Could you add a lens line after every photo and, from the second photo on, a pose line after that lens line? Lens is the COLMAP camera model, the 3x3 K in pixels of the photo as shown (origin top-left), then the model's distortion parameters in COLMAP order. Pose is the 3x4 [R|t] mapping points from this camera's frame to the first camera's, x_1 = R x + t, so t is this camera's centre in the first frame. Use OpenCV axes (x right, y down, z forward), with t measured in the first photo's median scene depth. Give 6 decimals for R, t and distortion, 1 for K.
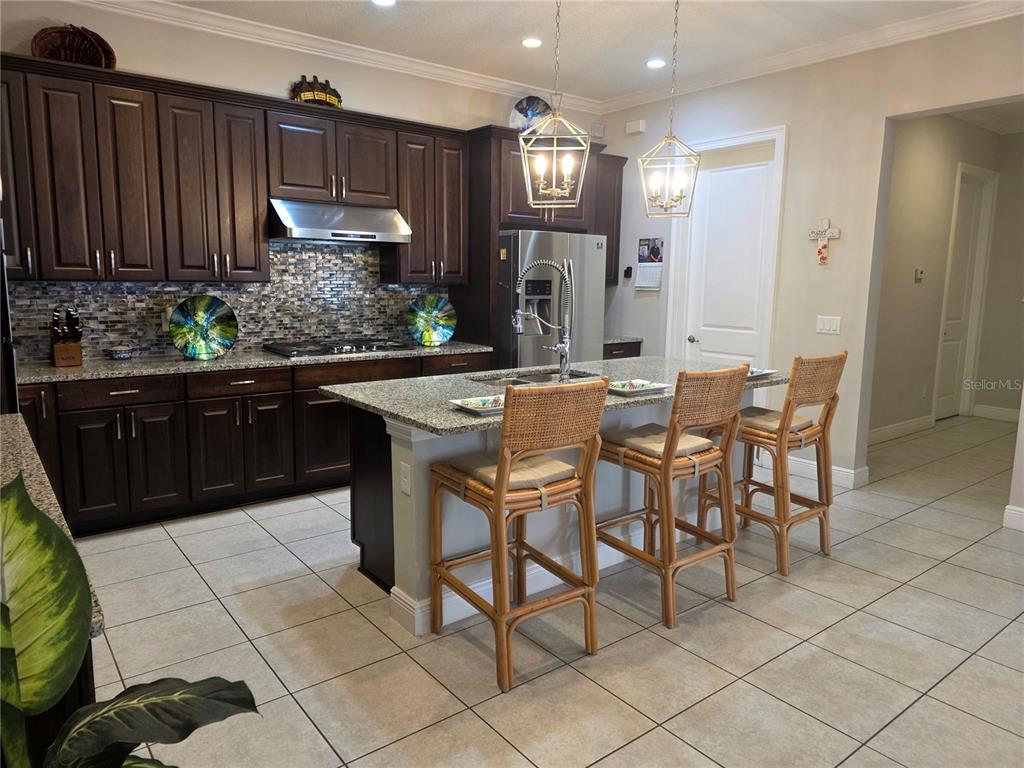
lens RADIAL K [[687.4, 0, 515.7], [0, 687.4, 378.3], [0, 0, 1]] dist [0.047148, -0.049263]
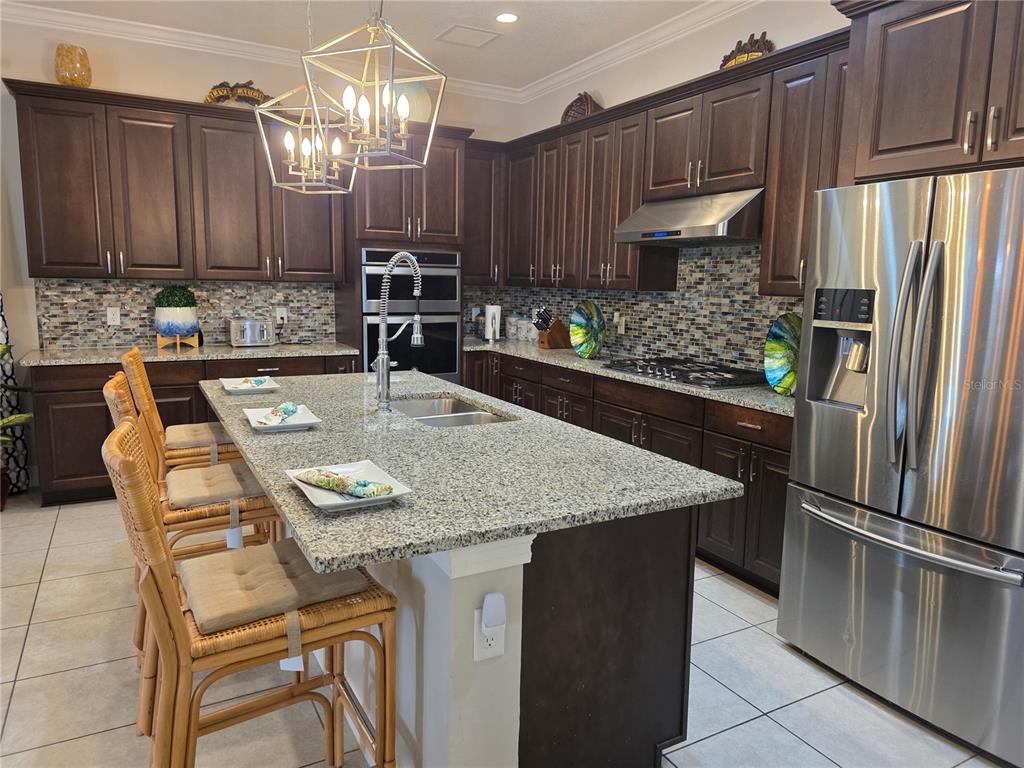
lens RADIAL K [[687.4, 0, 507.3], [0, 687.4, 376.6], [0, 0, 1]] dist [0.047148, -0.049263]
pose [[-0.167530, 0.122519, -0.978224, 0.583651], [-0.161729, 0.975390, 0.149862, -0.127278], [0.972511, 0.183313, -0.143592, 0.912998]]
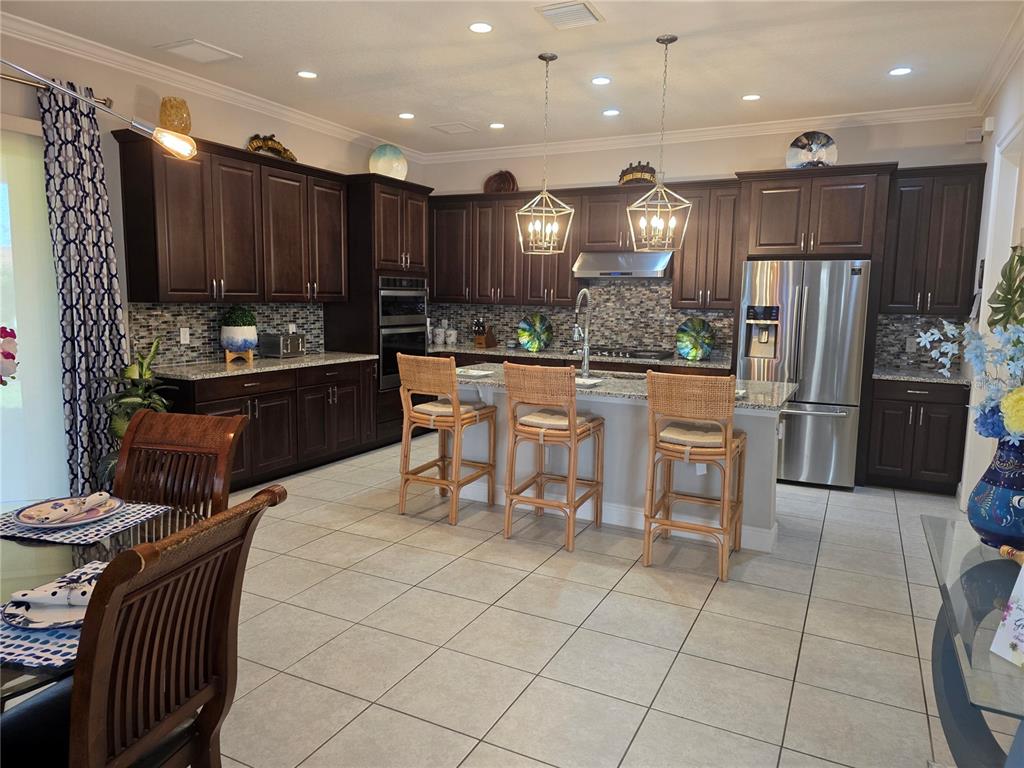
lens RADIAL K [[687.4, 0, 509.4], [0, 687.4, 384.2], [0, 0, 1]] dist [0.047148, -0.049263]
pose [[0.420897, 0.110204, -0.900389, 0.913118], [-0.140220, 0.988567, 0.055450, -0.029499], [0.896206, 0.102914, 0.431537, 0.203540]]
